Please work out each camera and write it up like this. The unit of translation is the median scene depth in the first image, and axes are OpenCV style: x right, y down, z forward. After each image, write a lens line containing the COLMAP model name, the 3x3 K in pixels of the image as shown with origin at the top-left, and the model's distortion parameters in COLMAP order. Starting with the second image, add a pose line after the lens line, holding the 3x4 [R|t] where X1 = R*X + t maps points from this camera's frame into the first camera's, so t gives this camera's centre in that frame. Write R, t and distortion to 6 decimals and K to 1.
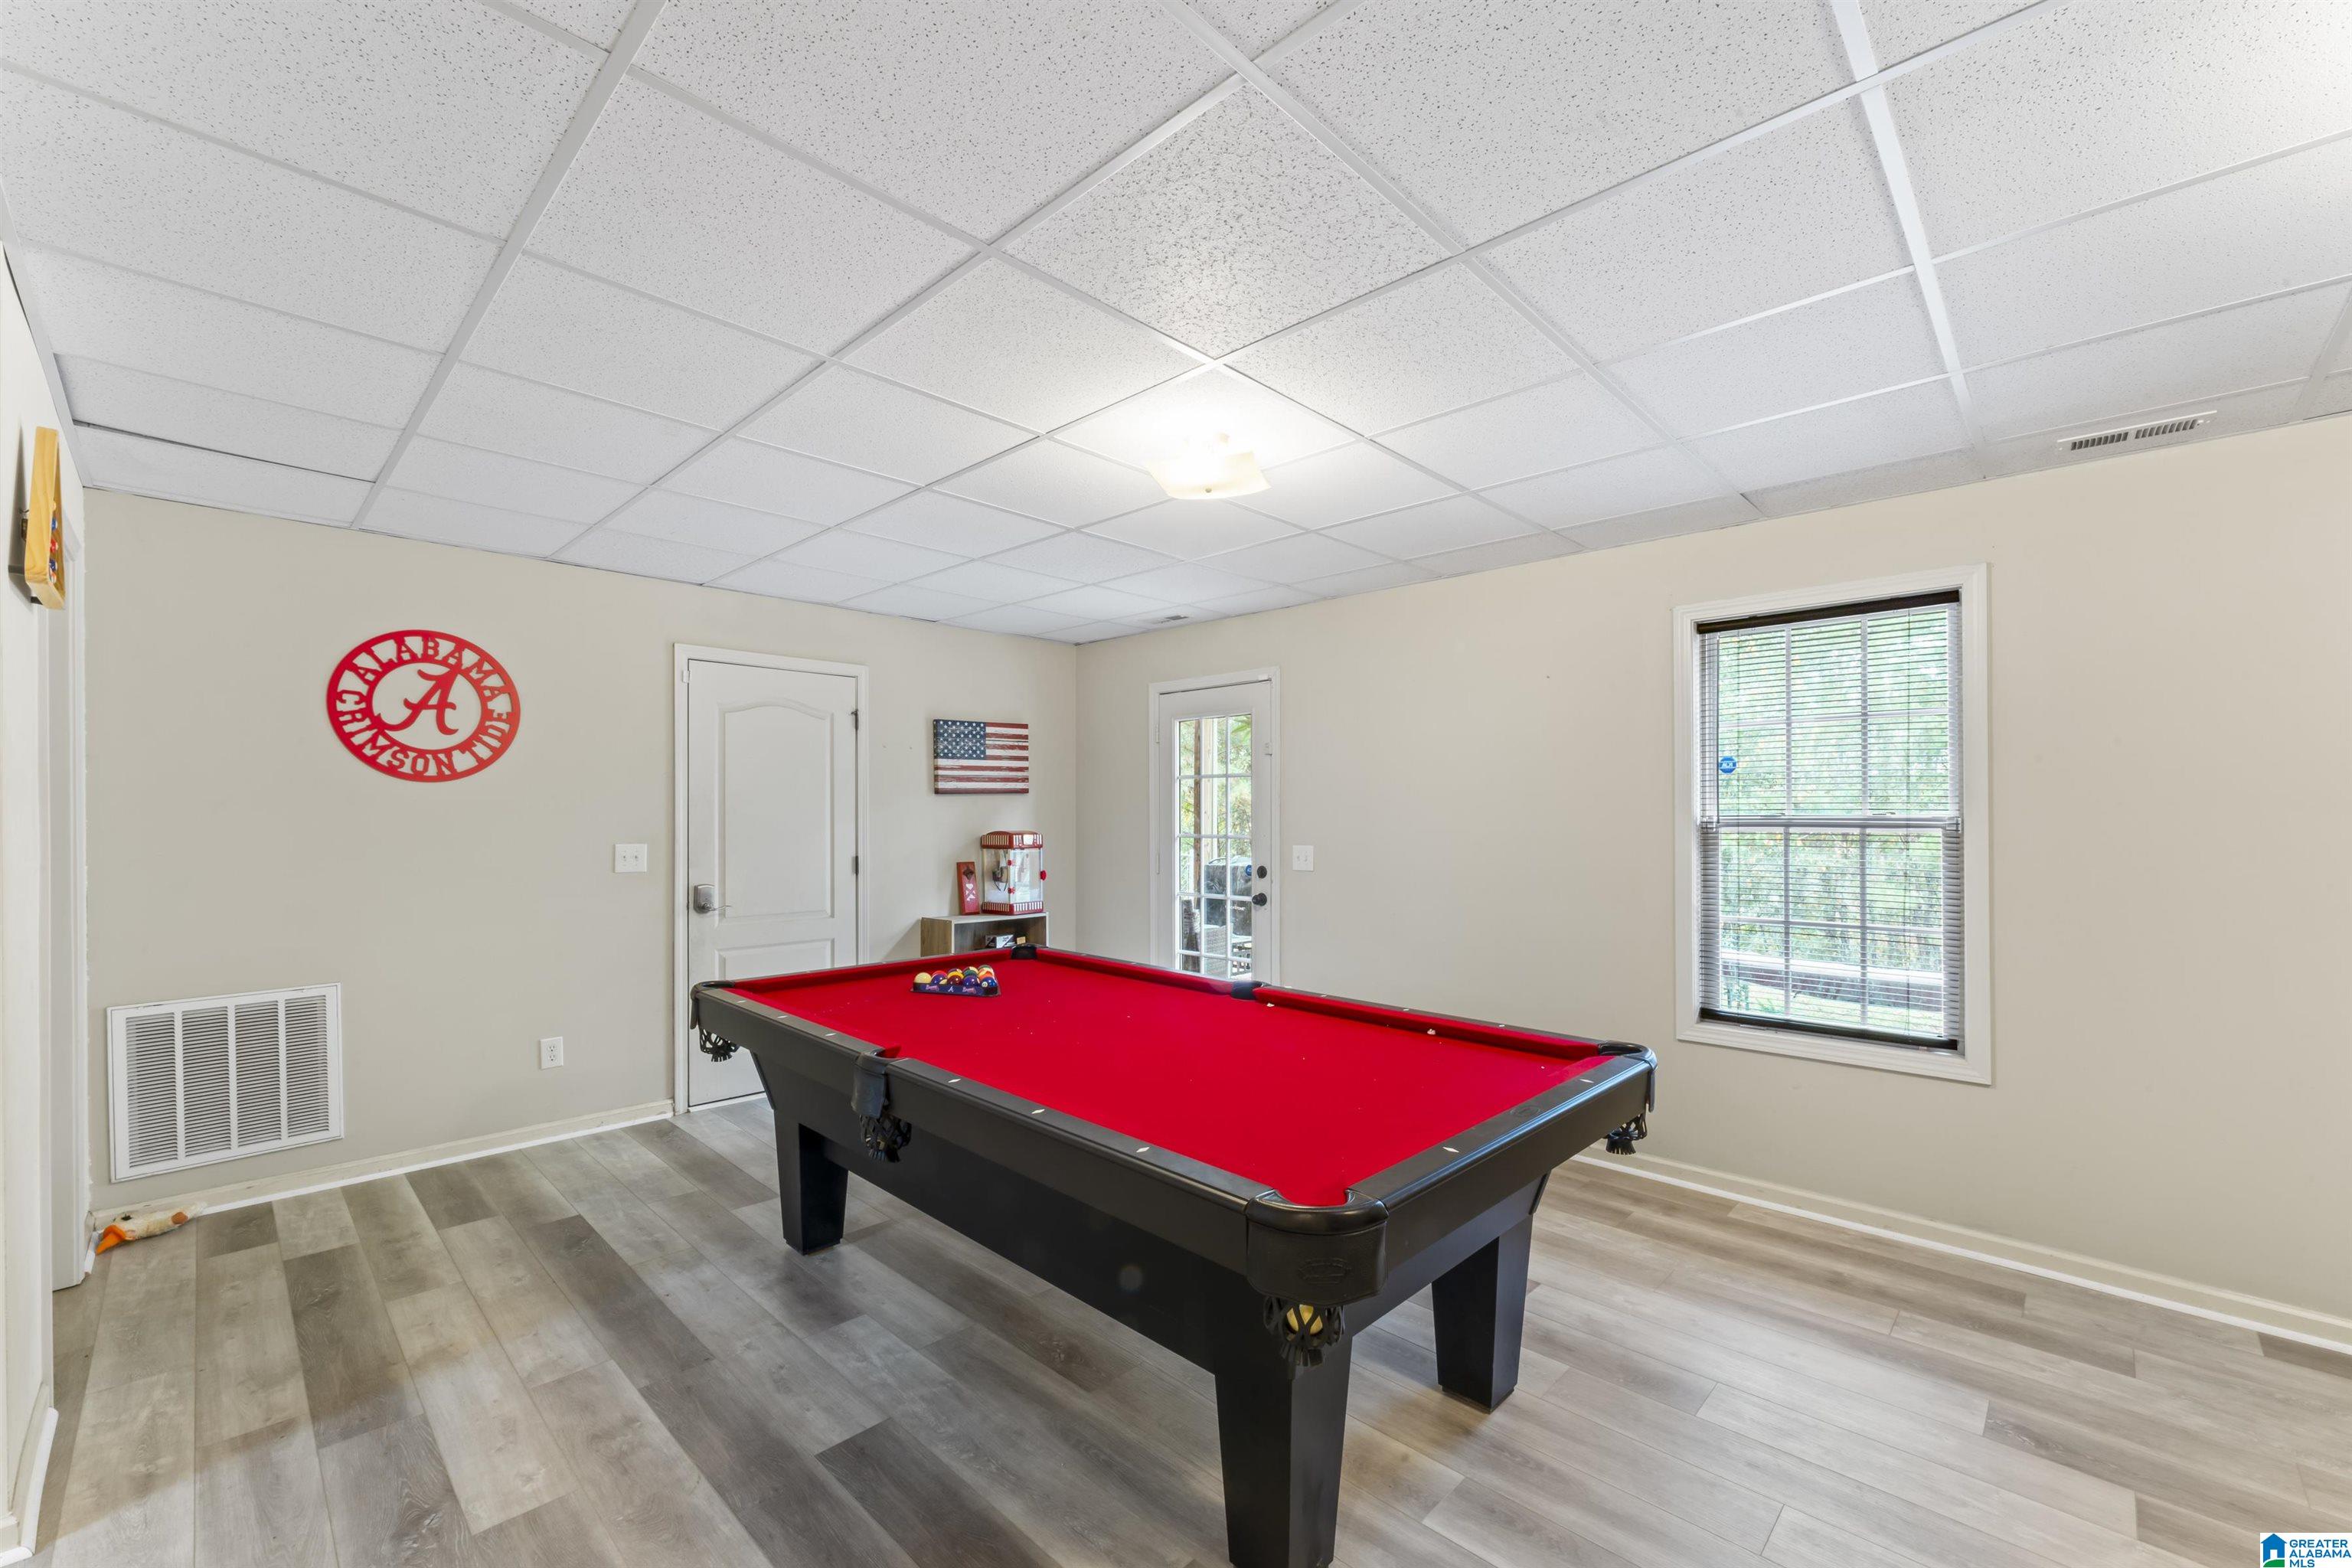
lens RADIAL K [[949.1, 0, 1176.7], [0, 949.1, 815.3], [0, 0, 1]] dist [-0.004691, -0.000165]
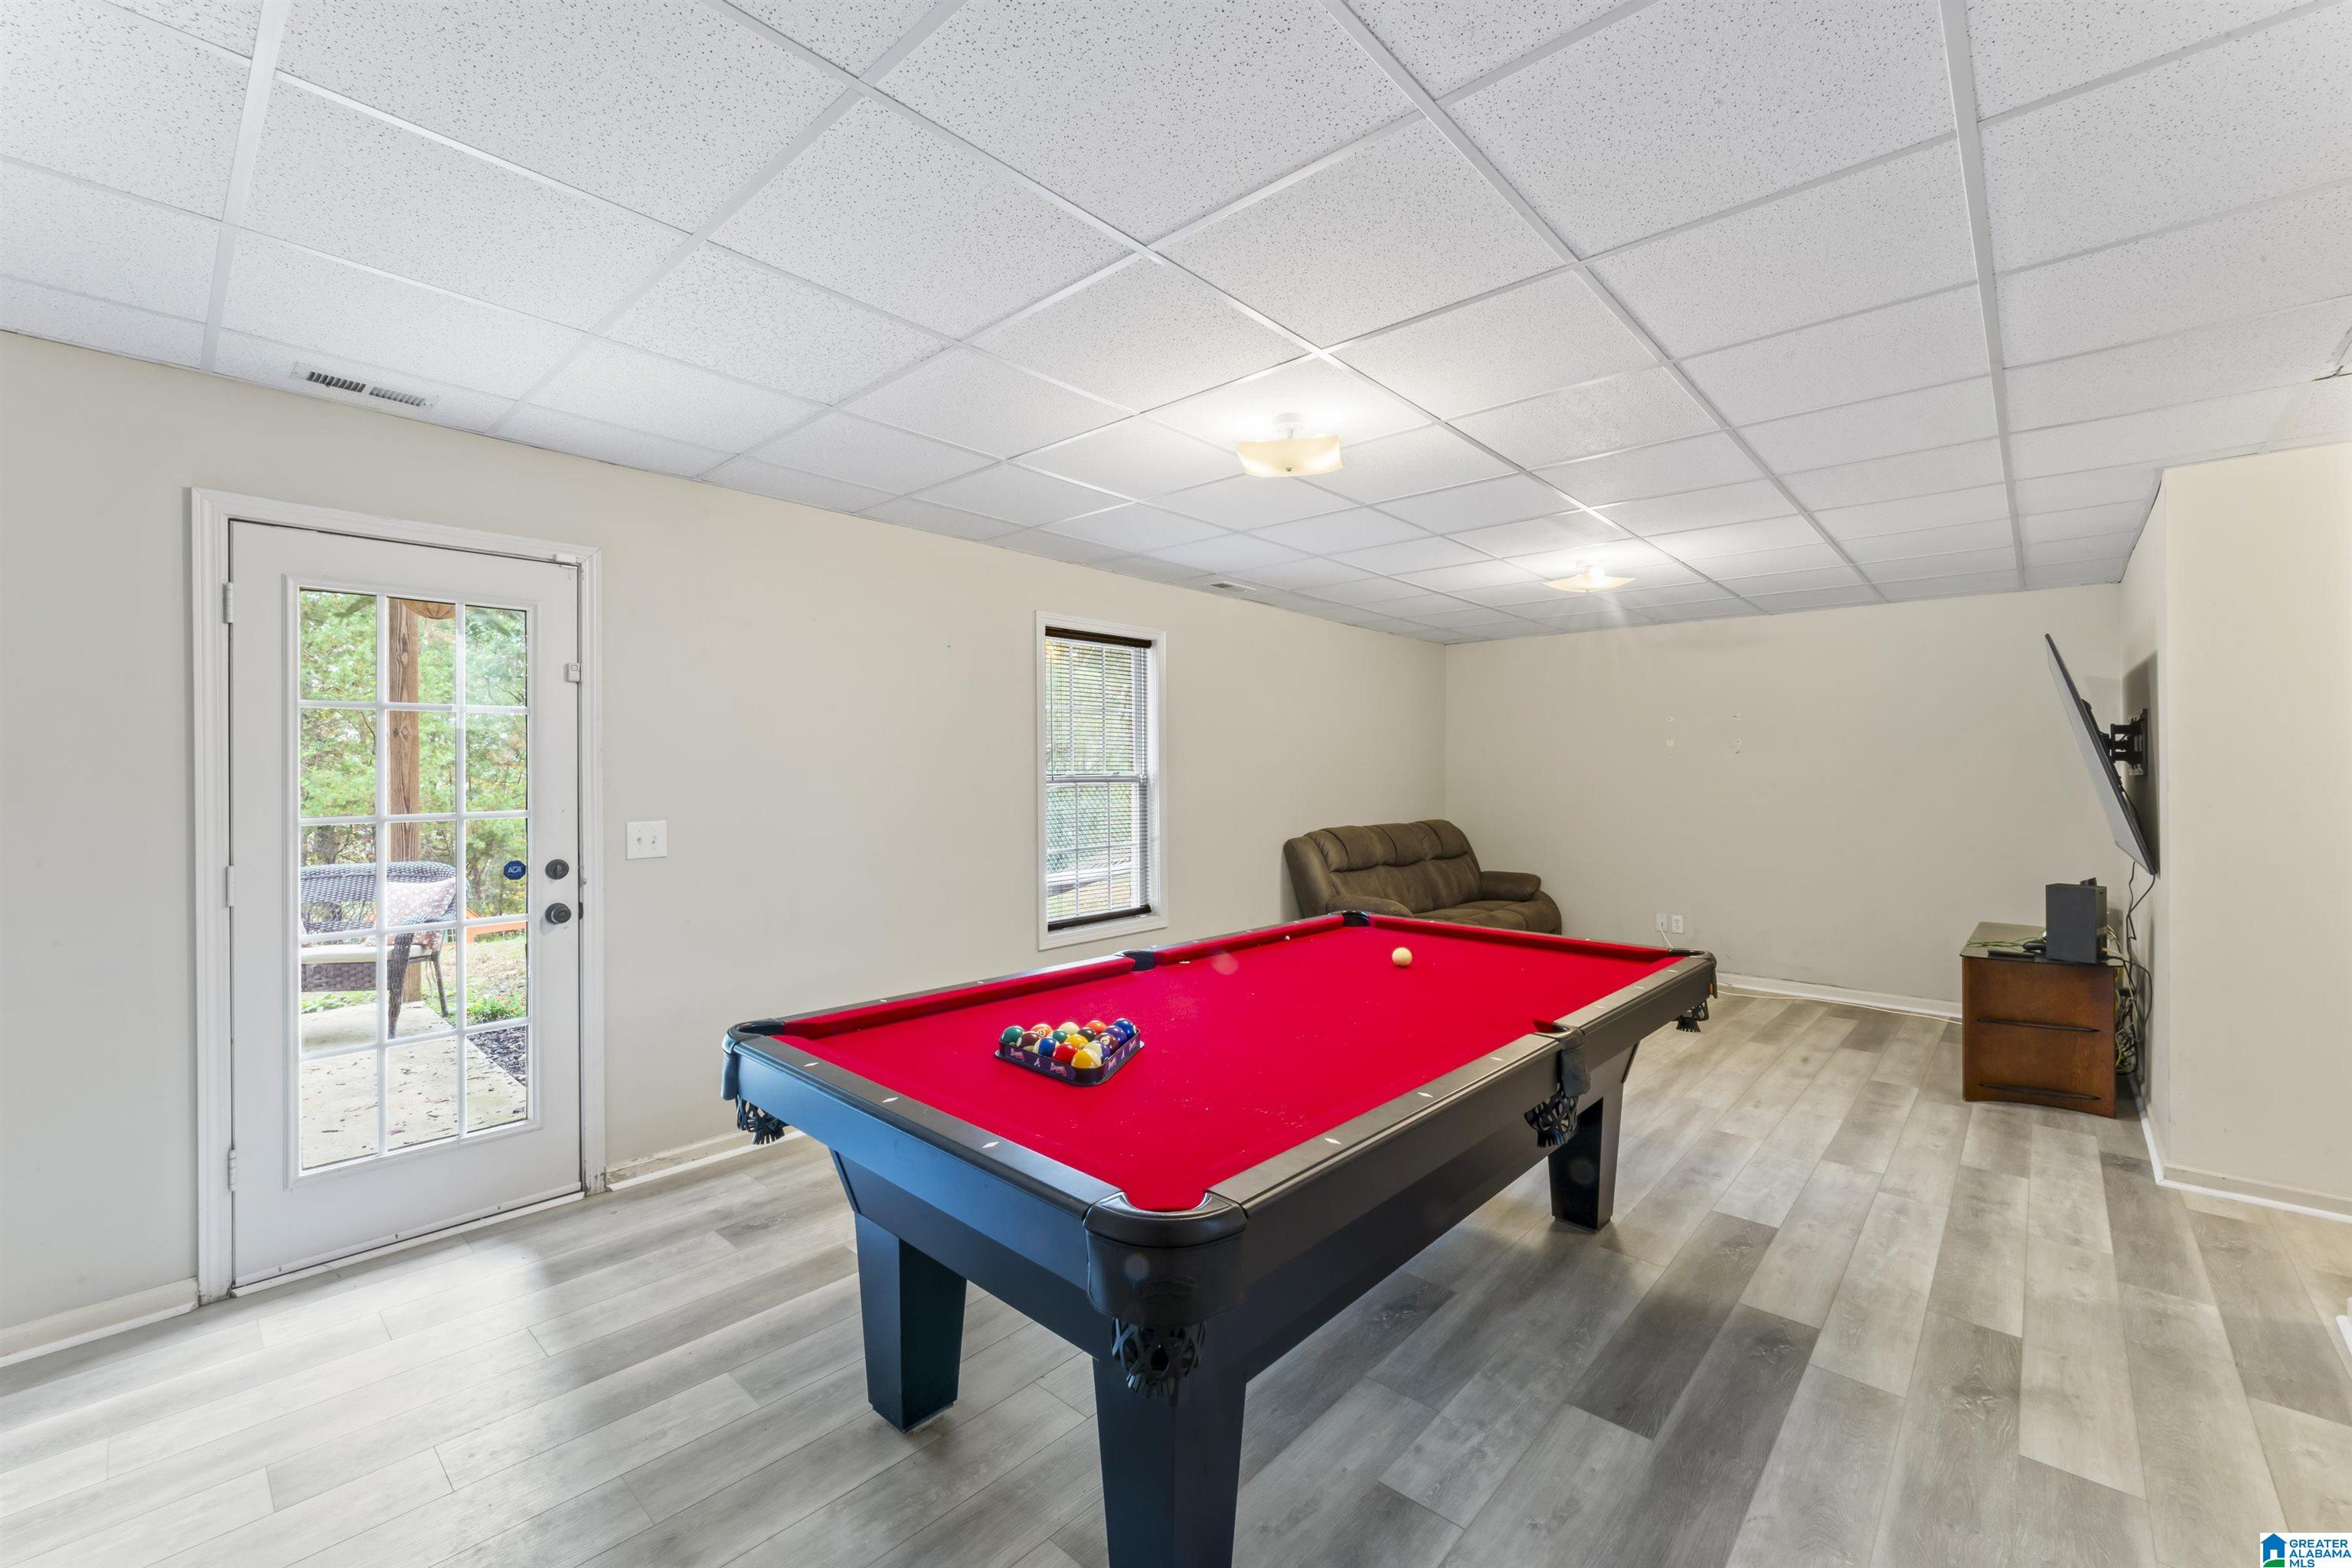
lens RADIAL K [[949.1, 0, 1172.2], [0, 949.1, 768.9], [0, 0, 1]] dist [-0.004691, -0.000165]
pose [[-0.020773, 0.001492, 0.999783, -0.887599], [0.003700, 0.999992, -0.001415, -0.005906], [-0.999777, 0.003670, -0.020779, 0.999644]]
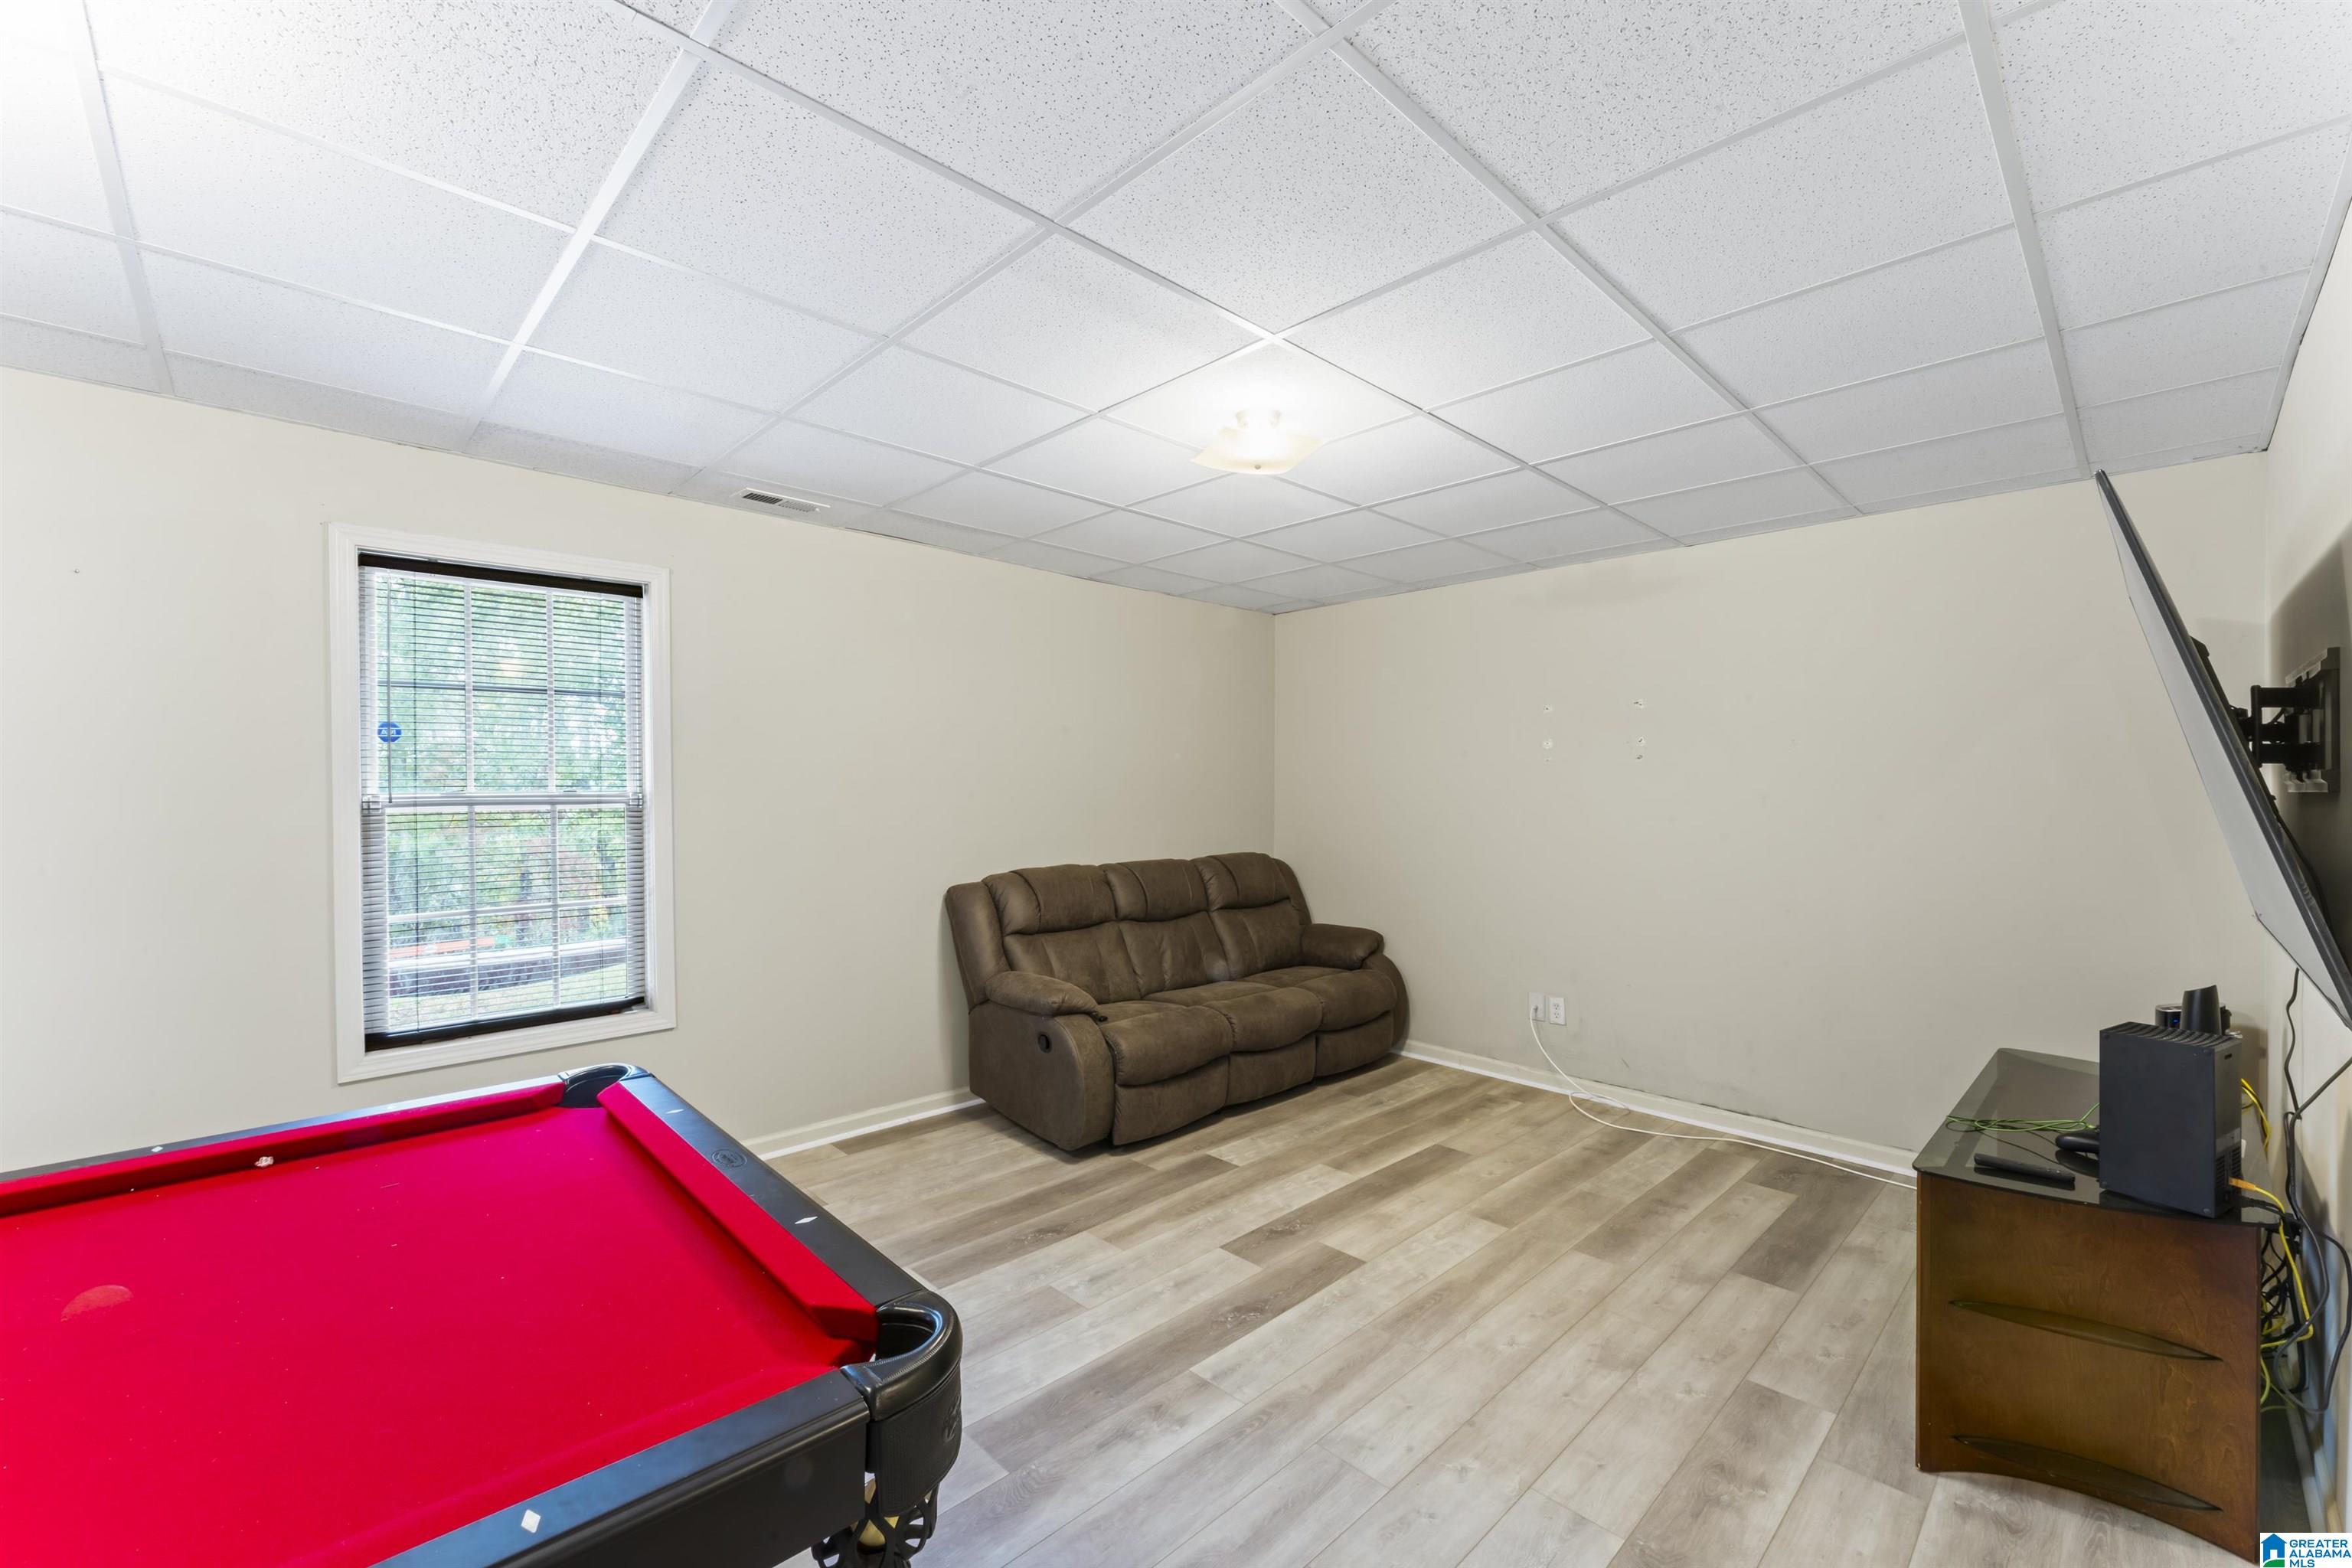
lens RADIAL K [[949.1, 0, 1162.2], [0, 949.1, 792.8], [0, 0, 1]] dist [-0.004691, -0.000165]
pose [[0.047603, -0.007102, 0.998841, -0.247403], [0.006635, 0.999955, 0.006793, -0.001997], [-0.998844, 0.006304, 0.047648, 0.346174]]
